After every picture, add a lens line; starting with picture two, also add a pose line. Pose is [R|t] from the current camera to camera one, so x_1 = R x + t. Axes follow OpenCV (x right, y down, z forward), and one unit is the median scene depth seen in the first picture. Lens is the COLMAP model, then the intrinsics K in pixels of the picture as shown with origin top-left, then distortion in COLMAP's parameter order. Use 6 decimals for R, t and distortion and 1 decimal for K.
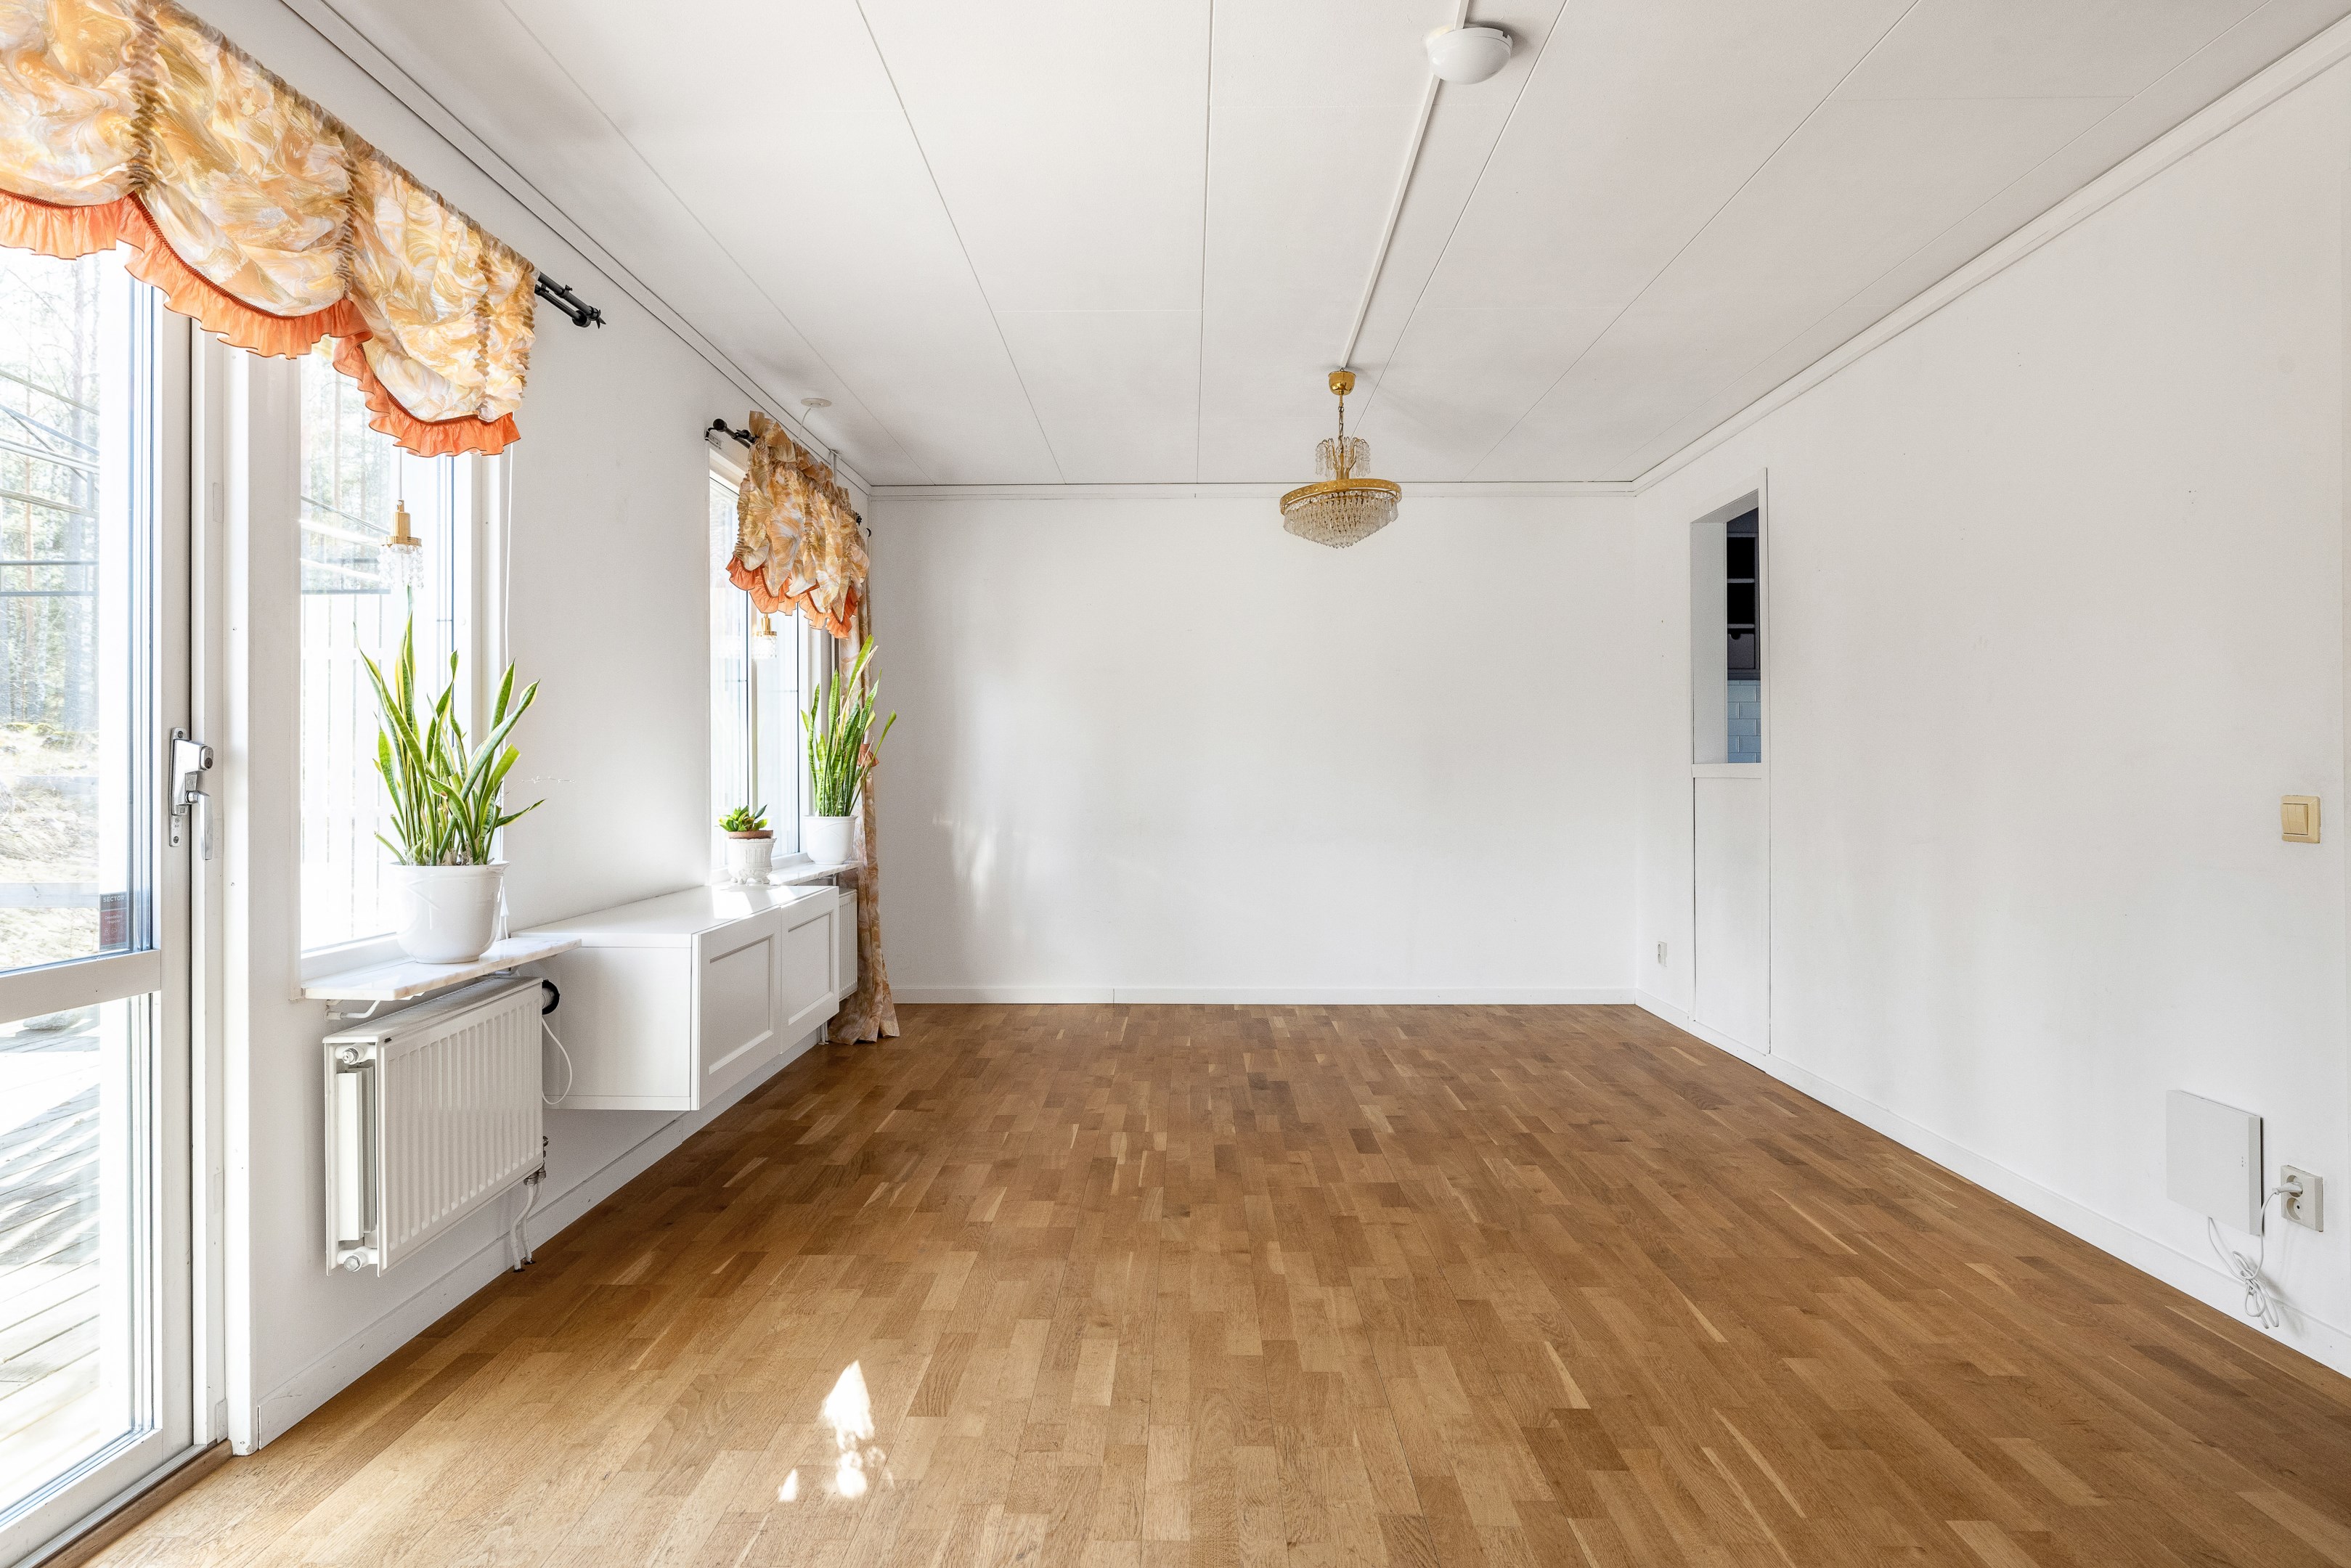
lens RADIAL K [[1393.8, 0, 1162.2], [0, 1393.8, 761.6], [0, 0, 1]] dist [-0.002494, 0.007622]
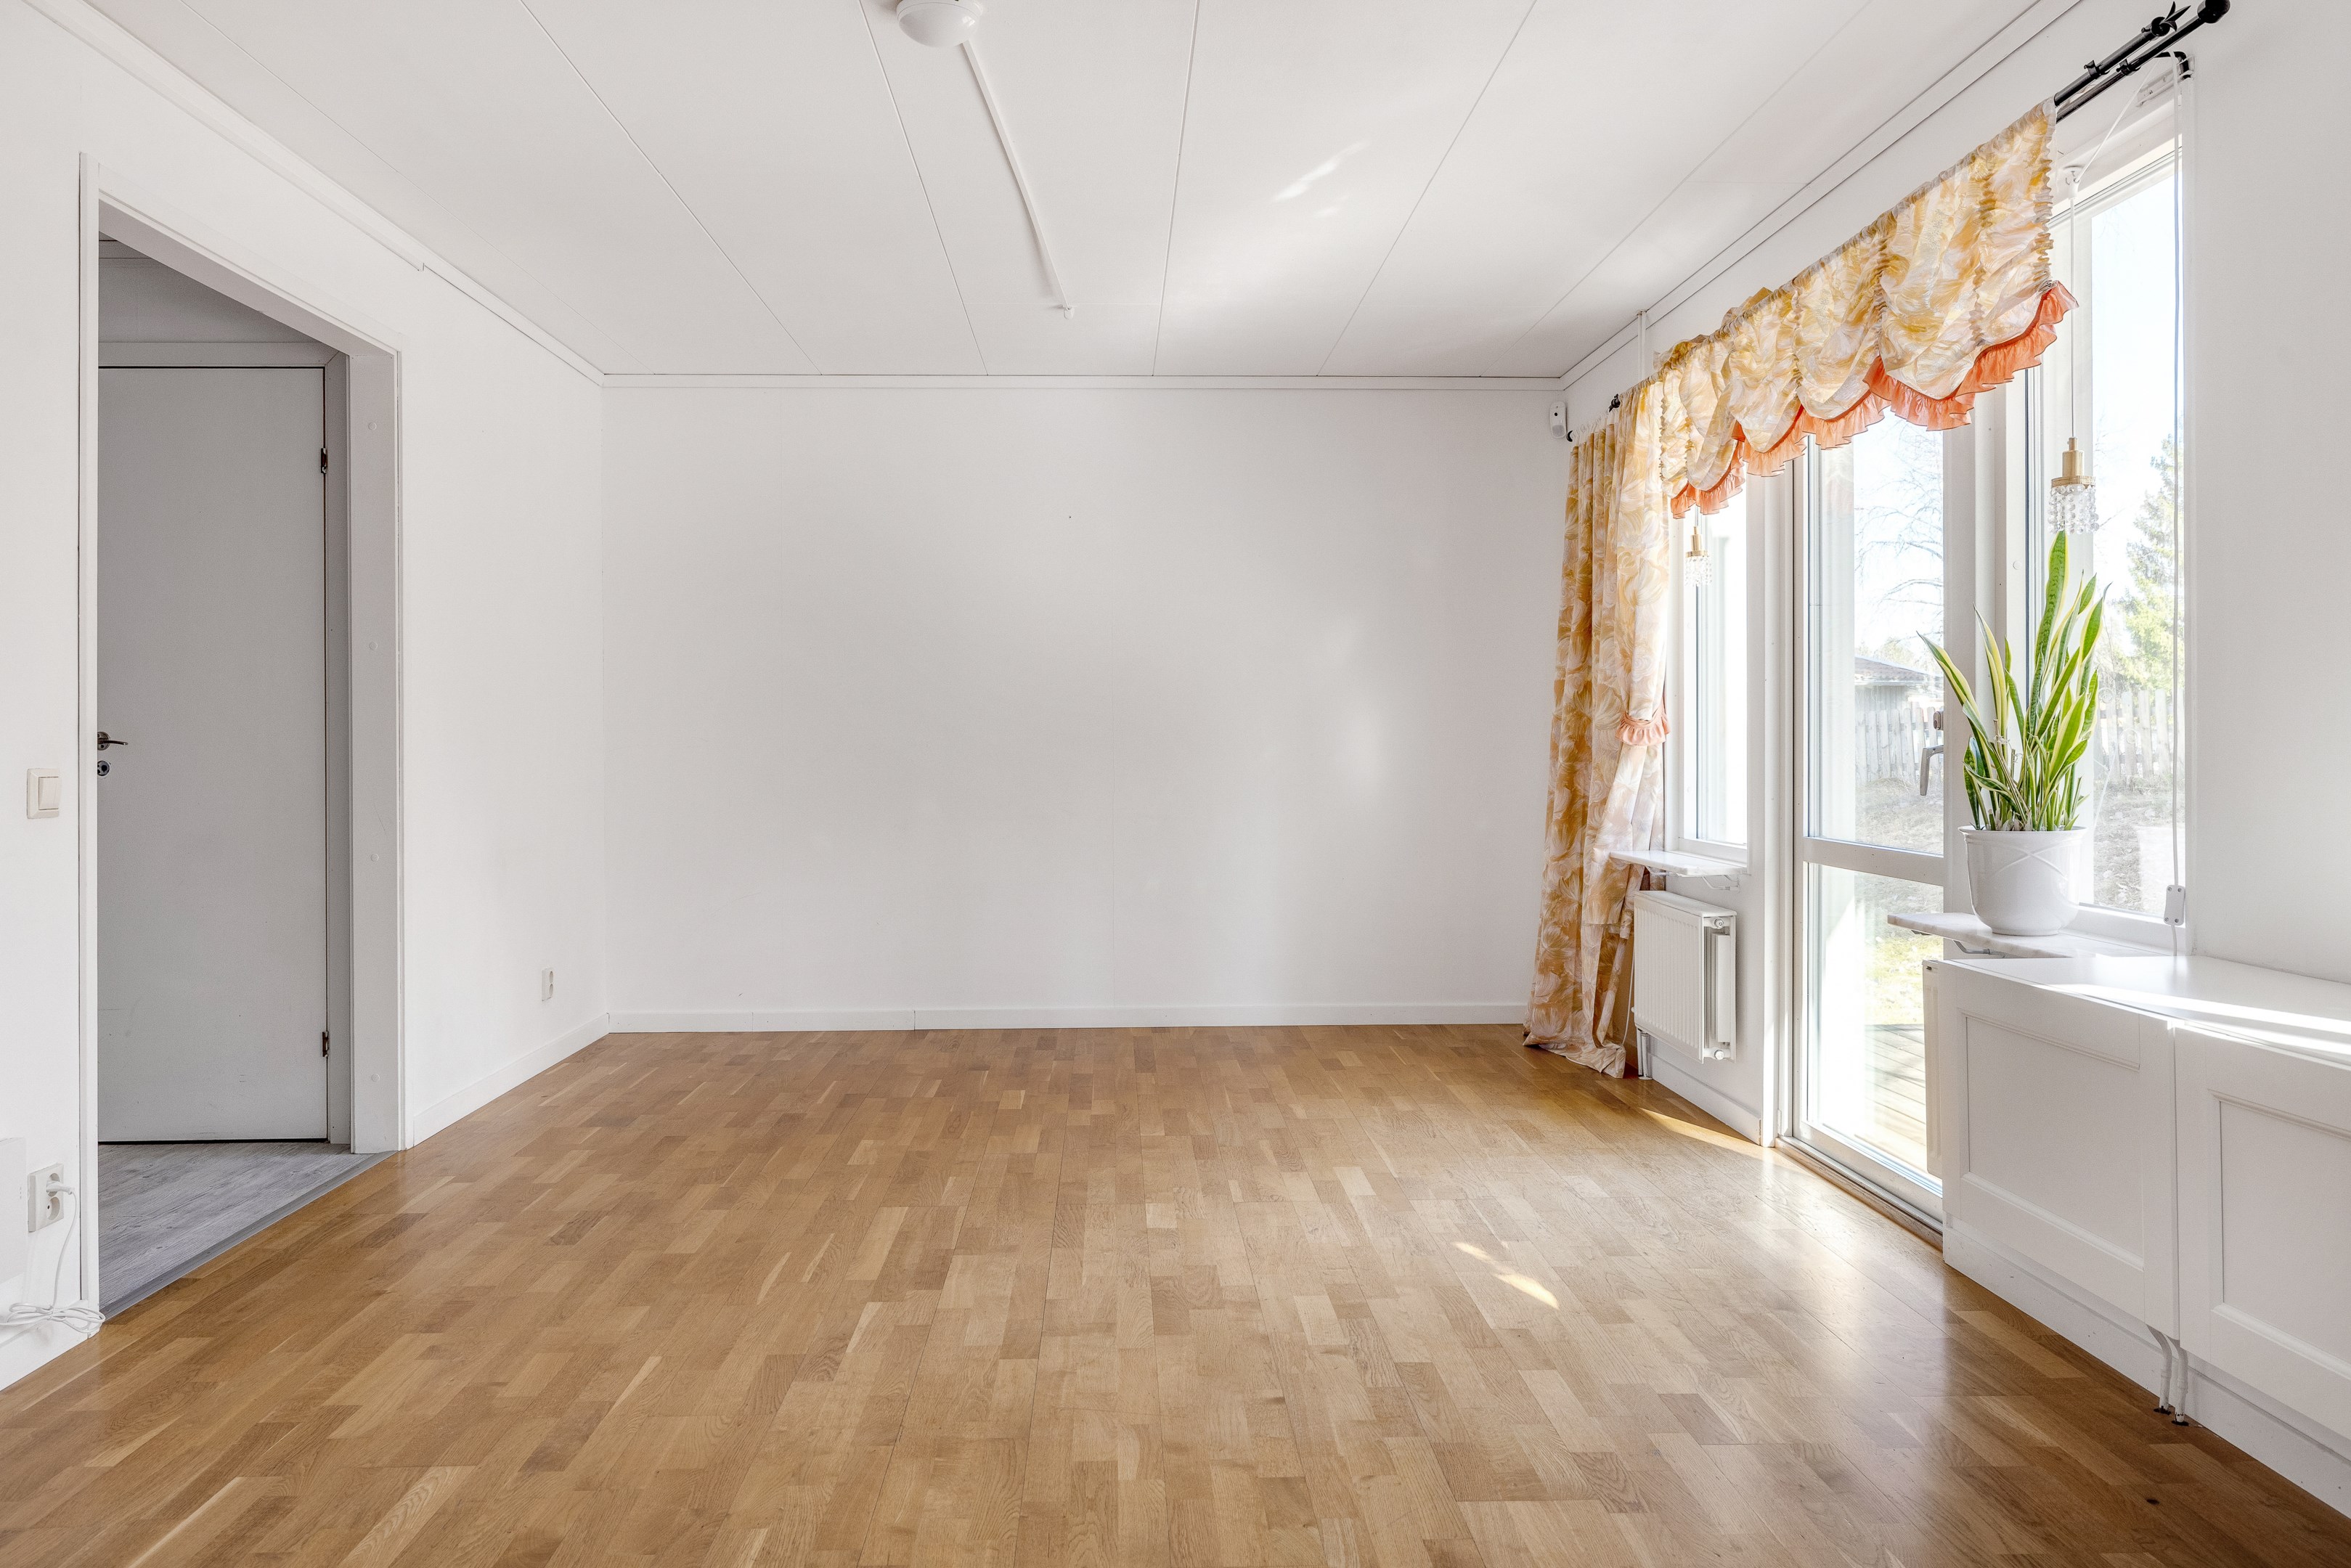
lens RADIAL K [[1725.5, 0, 1179.7], [0, 1725.5, 729.3], [0, 0, 1]] dist [0.001063, 0.005553]
pose [[-0.998295, 0.006500, -0.058008, 0.114426], [0.007141, 0.999916, -0.010853, 0.015288], [0.057933, -0.011249, -0.998257, 2.073770]]
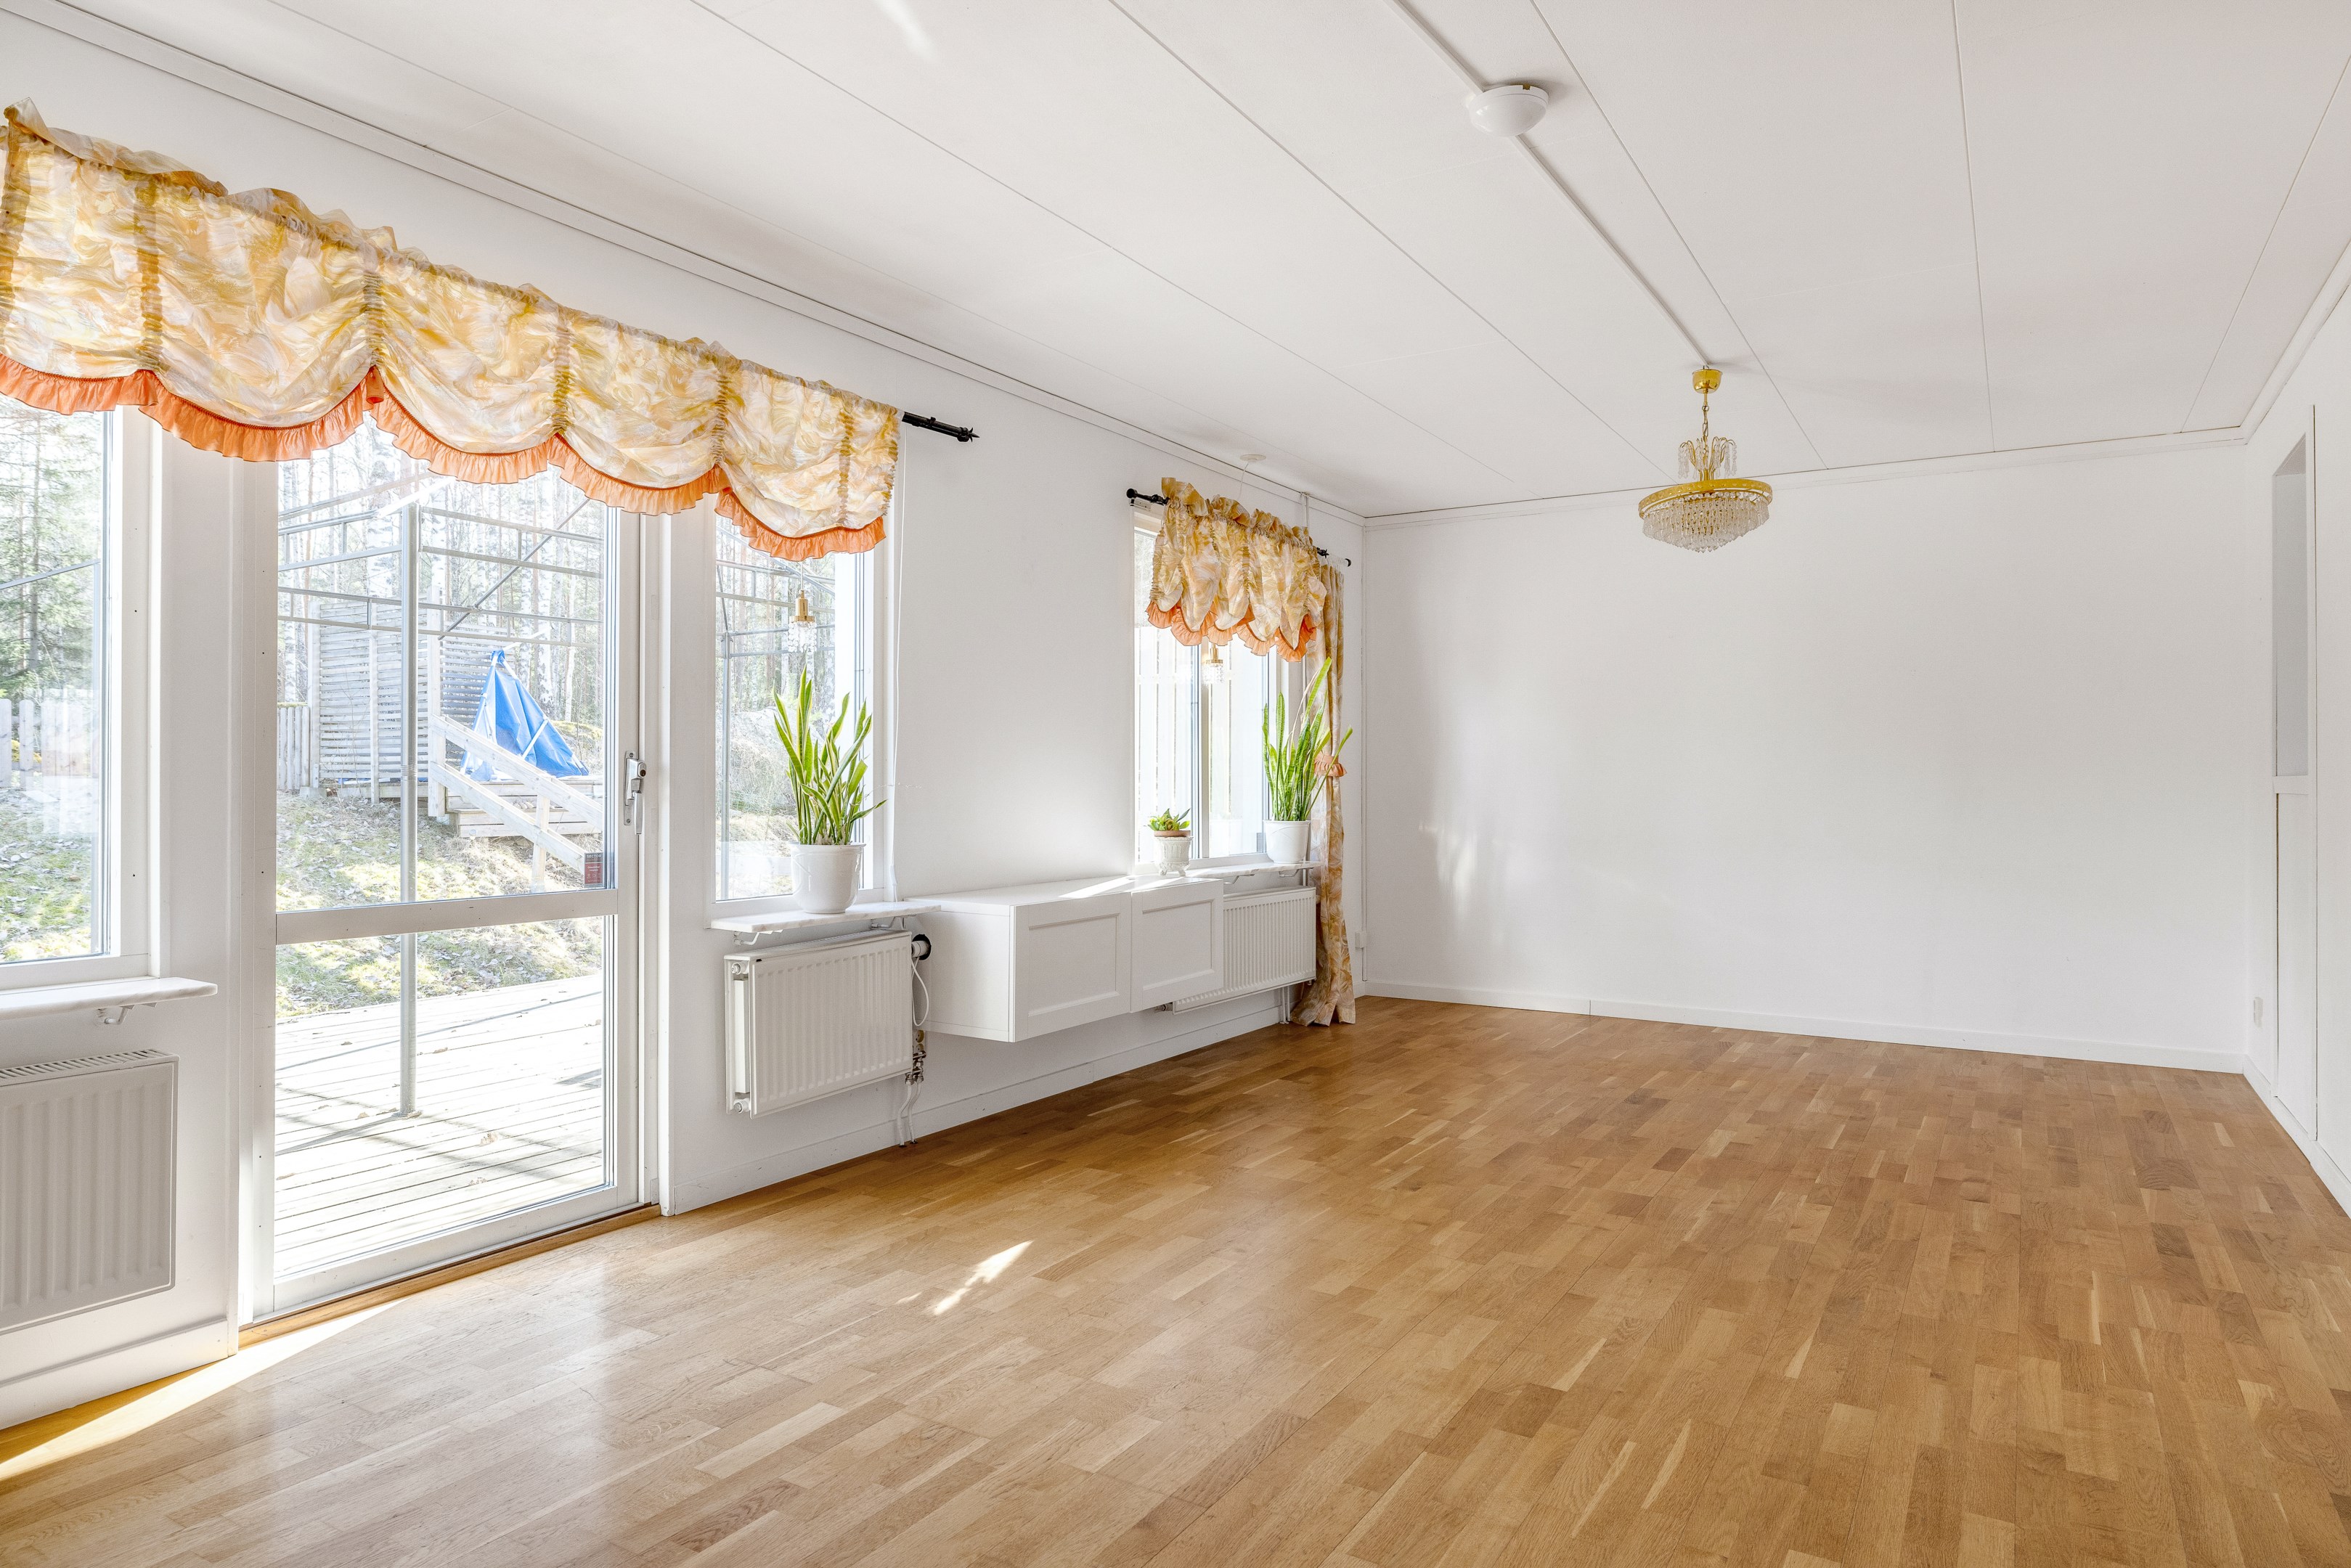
lens RADIAL K [[1410.8, 0, 1154.5], [0, 1410.8, 774.7], [0, 0, 1]] dist [-0.000470, 0.006109]
pose [[0.856561, 0.002004, -0.516043, 0.505533], [-0.000747, 0.999996, 0.002643, -0.001483], [0.516046, -0.001879, 0.856559, -0.057466]]
